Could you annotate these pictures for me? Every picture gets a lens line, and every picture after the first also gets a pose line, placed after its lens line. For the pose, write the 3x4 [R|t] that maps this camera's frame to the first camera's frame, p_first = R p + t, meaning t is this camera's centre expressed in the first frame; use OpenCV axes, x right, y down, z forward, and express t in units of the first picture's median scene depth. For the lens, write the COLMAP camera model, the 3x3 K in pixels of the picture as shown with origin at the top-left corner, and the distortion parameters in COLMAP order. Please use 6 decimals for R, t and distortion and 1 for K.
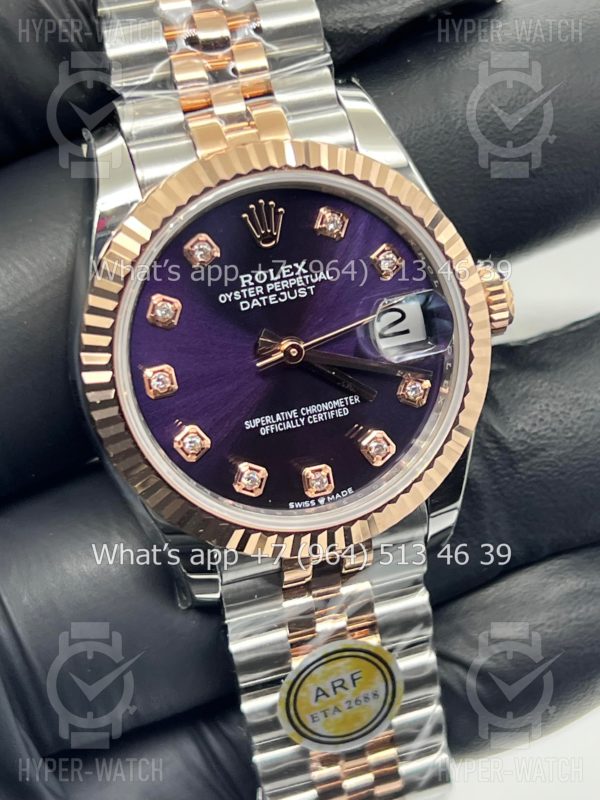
lens RADIAL K [[1792.4, 0, 300.0], [0, 1792.4, 400.0], [0, 0, 1]] dist [0.218542, -0.160047]
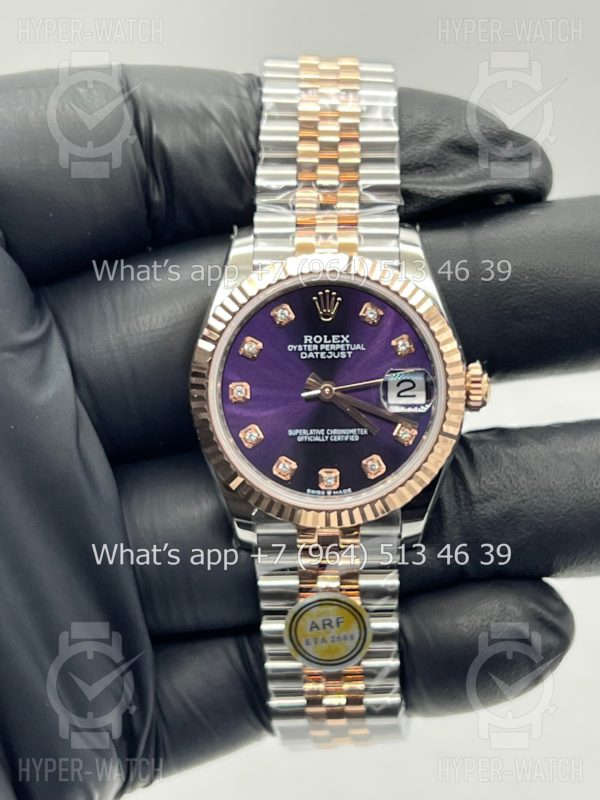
lens RADIAL K [[1792.4, 0, 300.0], [0, 1792.4, 400.0], [0, 0, 1]] dist [0.218542, -0.160047]
pose [[0.954980, 0.201127, -0.218083, 0.302891], [-0.213598, 0.976296, -0.034954, 0.038143], [0.205884, 0.079962, 0.975304, -0.483075]]
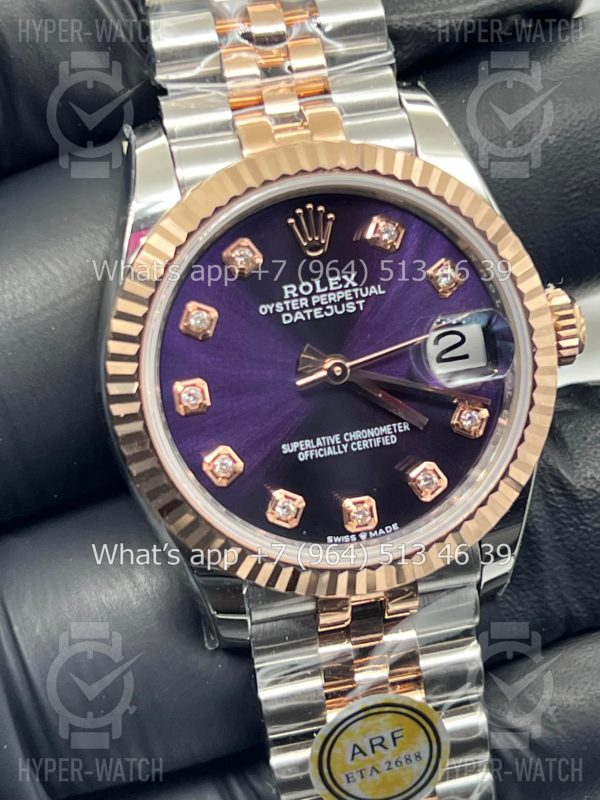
lens RADIAL K [[1792.4, 0, 300.0], [0, 1792.4, 400.0], [0, 0, 1]] dist [0.218542, -0.160047]
pose [[0.997369, 0.040578, -0.060066, 0.032180], [-0.043215, 0.998128, -0.043271, 0.028064], [0.058198, 0.045753, 0.997256, 0.084760]]
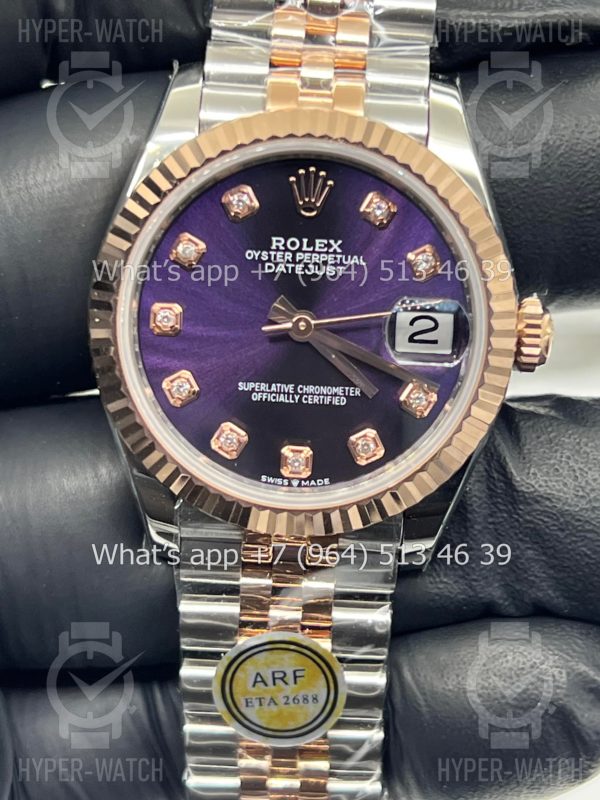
lens RADIAL K [[1792.4, 0, 300.0], [0, 1792.4, 400.0], [0, 0, 1]] dist [0.218542, -0.160047]
pose [[0.944572, 0.268296, -0.189213, 0.187563], [-0.274072, 0.961698, -0.004549, 0.016680], [0.180745, 0.056155, 0.981926, 0.040937]]
